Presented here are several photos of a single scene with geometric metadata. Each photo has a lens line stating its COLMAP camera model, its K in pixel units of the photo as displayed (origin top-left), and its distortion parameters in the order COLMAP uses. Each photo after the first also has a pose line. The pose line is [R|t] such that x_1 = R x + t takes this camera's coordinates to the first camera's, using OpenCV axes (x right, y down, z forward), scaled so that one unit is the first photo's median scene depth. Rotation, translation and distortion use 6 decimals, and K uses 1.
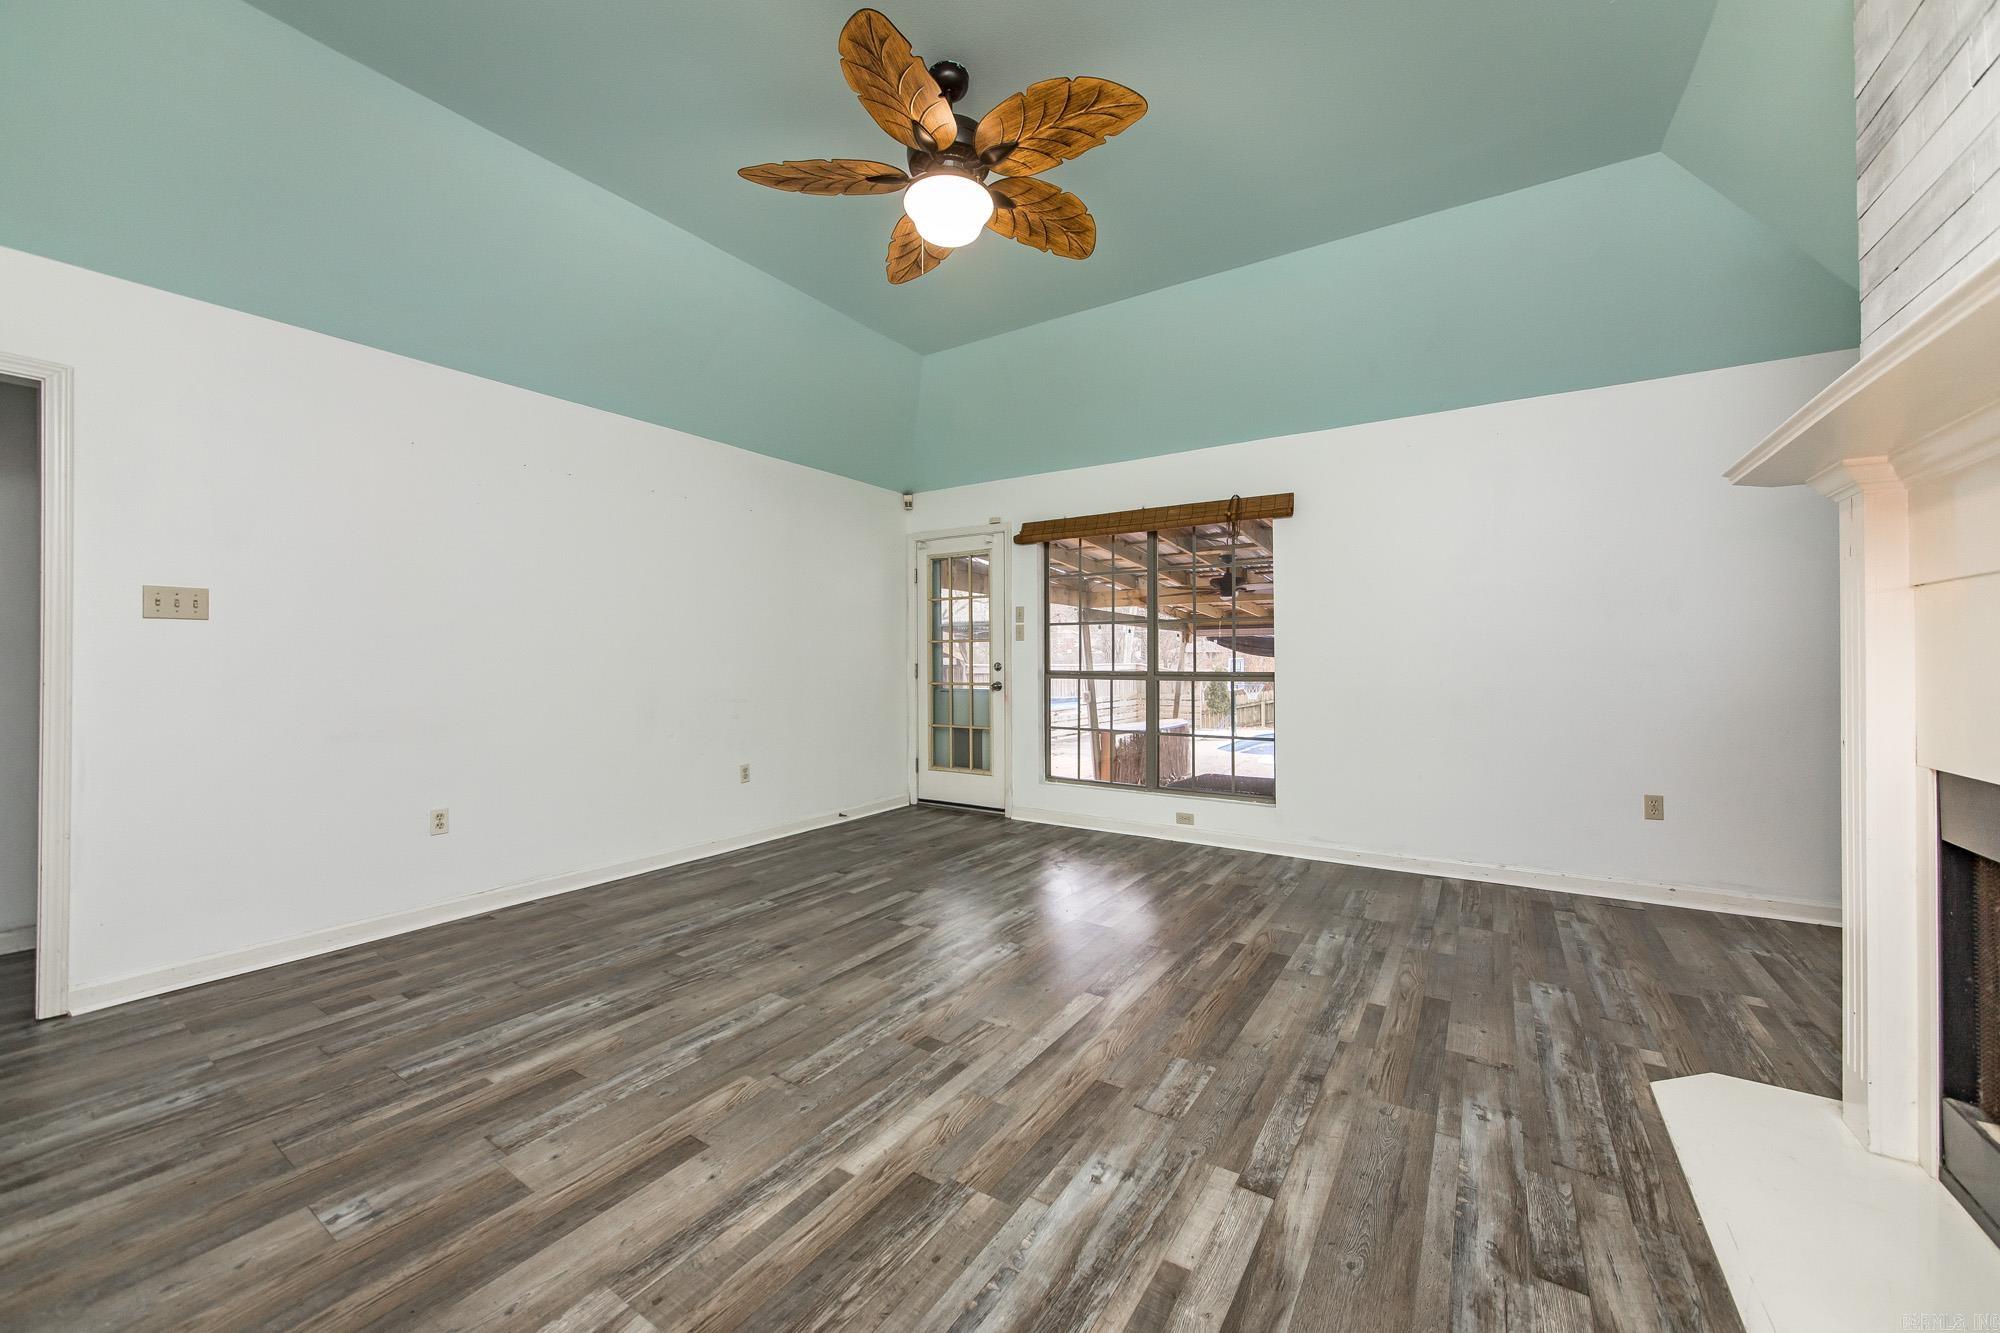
lens RADIAL K [[749.7, 0, 995.4], [0, 749.7, 667.1], [0, 0, 1]] dist [-0.015659, 0.000395]
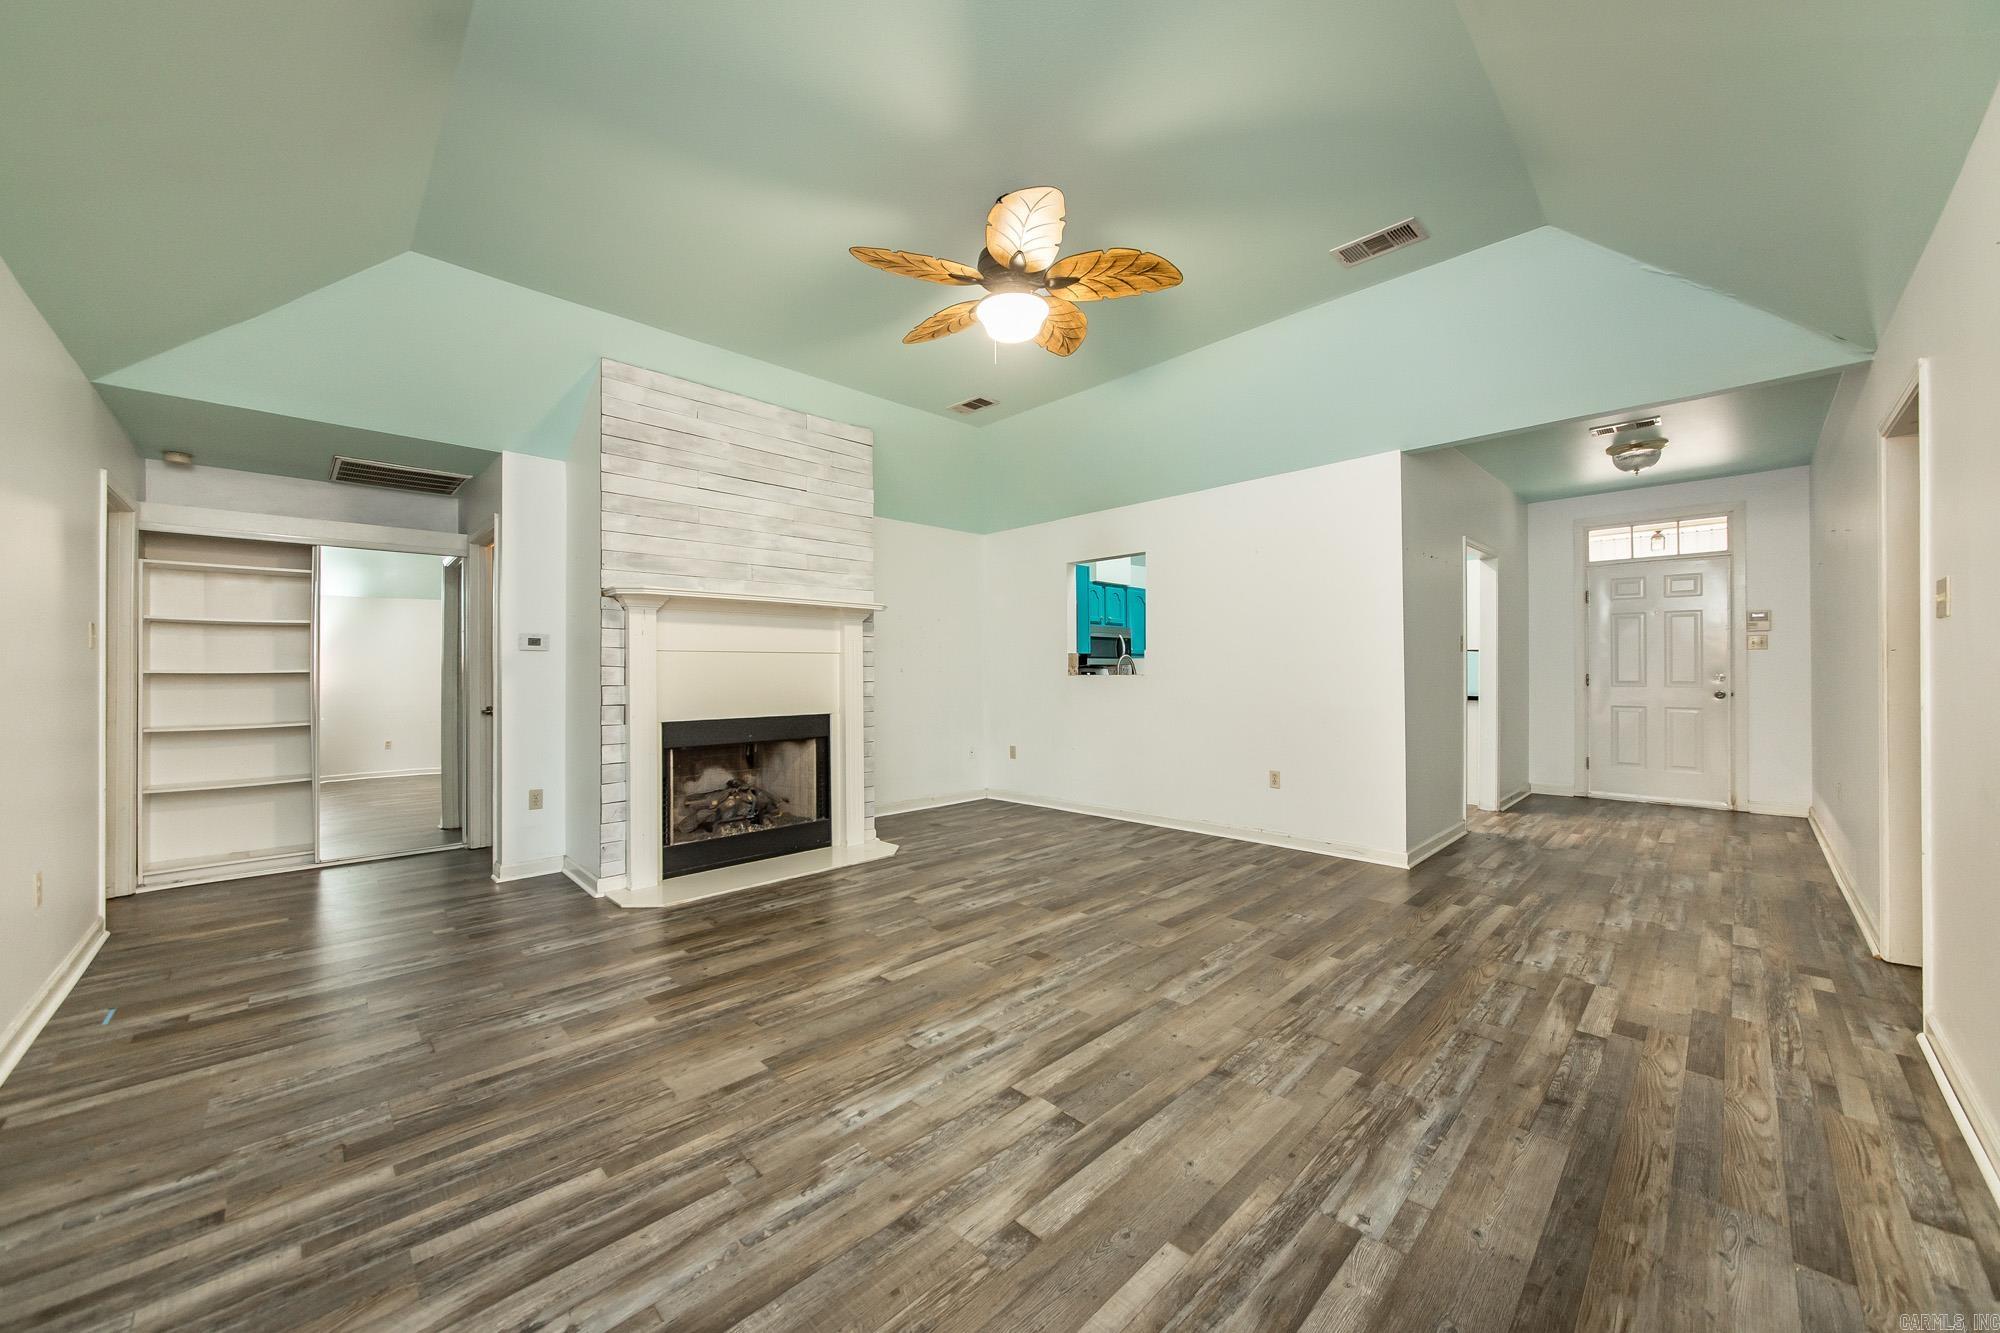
lens RADIAL K [[730.2, 0, 1000.0], [0, 730.2, 666.5], [0, 0, 1]] dist [-0.013924, 0.003862]
pose [[-0.978532, 0.012524, 0.205712, -0.276030], [0.012629, 0.999920, -0.000800, -0.026084], [-0.205706, 0.001815, -0.978612, 2.118176]]
